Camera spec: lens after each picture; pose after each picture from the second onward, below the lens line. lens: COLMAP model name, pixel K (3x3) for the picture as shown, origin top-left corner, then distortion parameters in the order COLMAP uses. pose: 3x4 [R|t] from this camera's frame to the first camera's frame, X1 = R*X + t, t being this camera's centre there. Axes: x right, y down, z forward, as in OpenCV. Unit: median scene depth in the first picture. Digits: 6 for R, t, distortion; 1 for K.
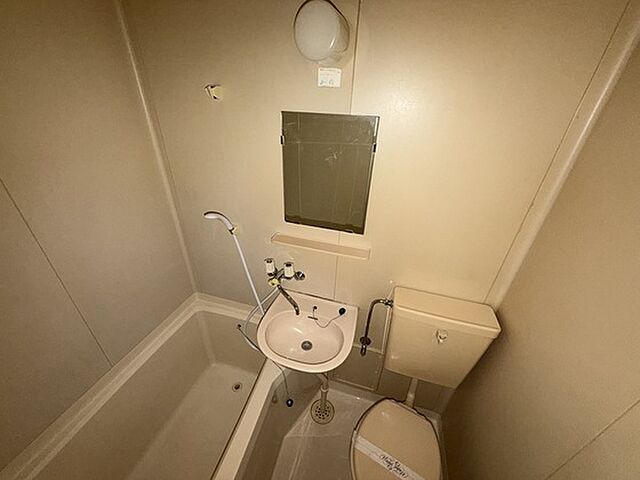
lens RADIAL K [[254.7, 0, 317.4], [0, 254.7, 240.3], [0, 0, 1]] dist [0.000063, 0.000020]
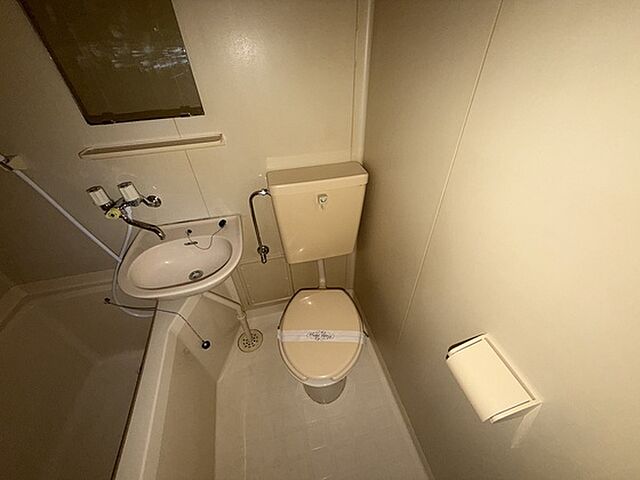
lens RADIAL K [[254.7, 0, 317.4], [0, 254.7, 240.3], [0, 0, 1]] dist [0.000063, 0.000020]
pose [[0.869282, -0.363113, 0.335407, 0.069578], [0.309140, 0.928808, 0.204325, 0.265023], [-0.385721, -0.073928, 0.919649, 0.074374]]
